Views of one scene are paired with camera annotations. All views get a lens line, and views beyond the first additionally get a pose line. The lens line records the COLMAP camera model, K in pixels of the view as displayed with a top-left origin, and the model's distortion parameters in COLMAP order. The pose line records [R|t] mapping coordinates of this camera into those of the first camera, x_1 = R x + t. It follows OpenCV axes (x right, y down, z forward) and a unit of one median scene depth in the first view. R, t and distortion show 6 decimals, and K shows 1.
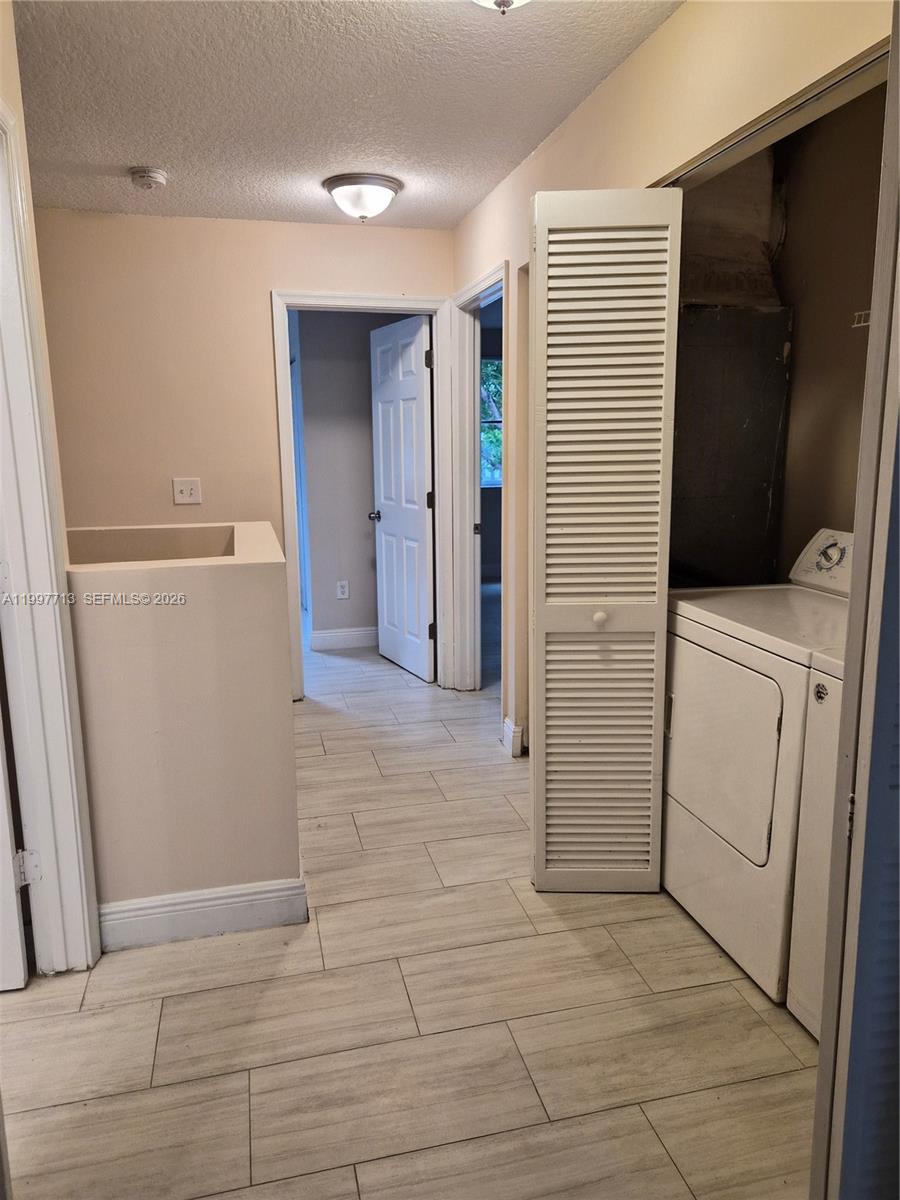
lens RADIAL K [[809.5, 0, 450.8], [0, 809.5, 594.8], [0, 0, 1]] dist [0.012259, 0.000441]
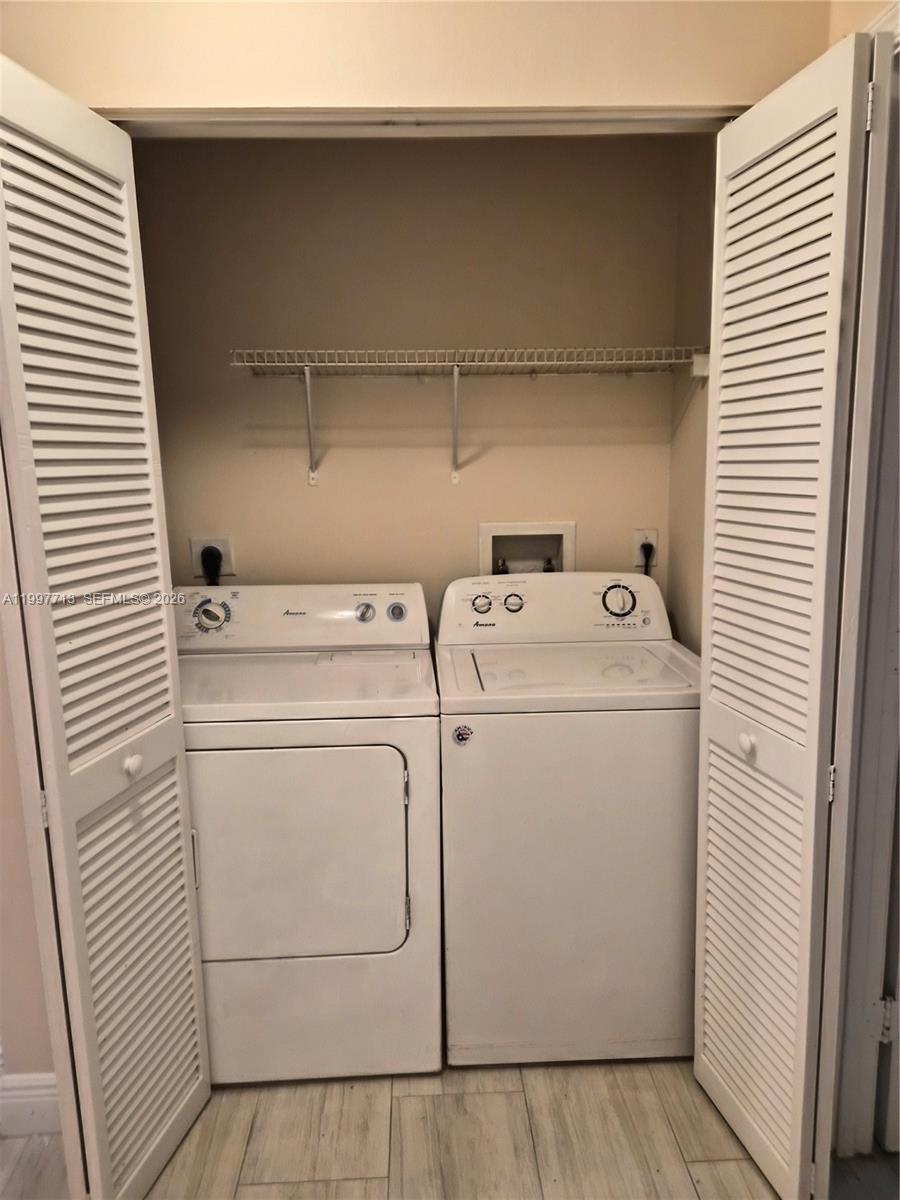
lens RADIAL K [[809.5, 0, 450.4], [0, 809.5, 602.4], [0, 0, 1]] dist [0.012259, 0.000441]
pose [[0.215979, -0.163391, 0.962630, -0.364943], [0.210246, 0.970554, 0.117564, -0.120014], [-0.953493, 0.176998, 0.243971, 0.576416]]
